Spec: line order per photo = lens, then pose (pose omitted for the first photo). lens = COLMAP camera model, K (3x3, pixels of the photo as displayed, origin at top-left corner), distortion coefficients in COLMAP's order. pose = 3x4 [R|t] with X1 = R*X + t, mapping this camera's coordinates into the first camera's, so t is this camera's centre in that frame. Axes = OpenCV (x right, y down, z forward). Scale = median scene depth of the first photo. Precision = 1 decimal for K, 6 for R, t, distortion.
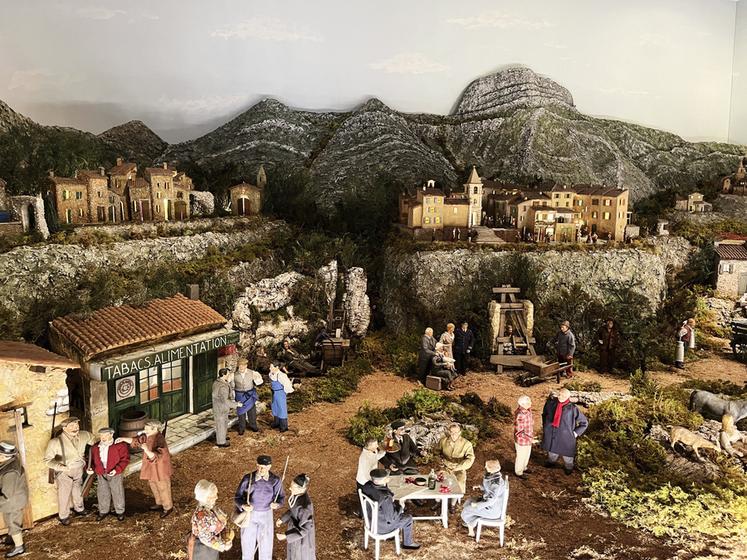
lens RADIAL K [[563.9, 0, 373.2], [0, 563.9, 281.2], [0, 0, 1]] dist [0.026611, -0.017723]
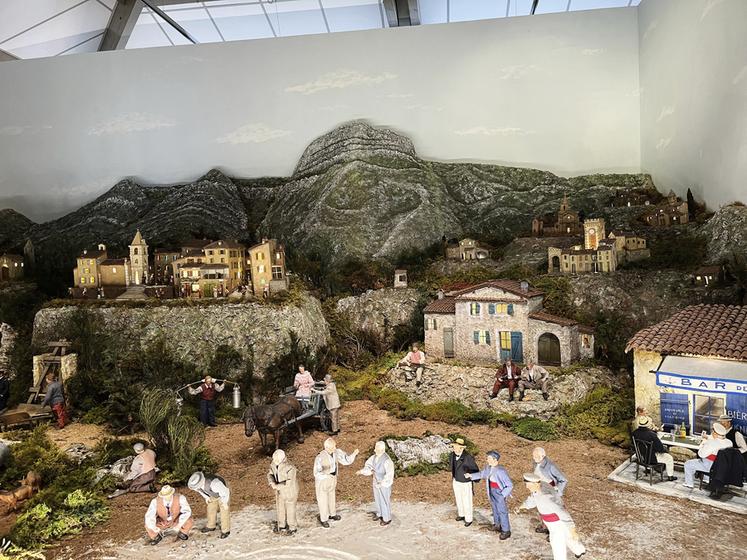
lens RADIAL K [[563.9, 0, 373.7], [0, 563.9, 280.1], [0, 0, 1]] dist [0.026611, -0.017723]
pose [[0.923213, -0.029519, -0.383152, 0.770427], [-0.008702, 0.995184, -0.097641, -0.002985], [0.384189, 0.093478, 0.918510, 0.137790]]
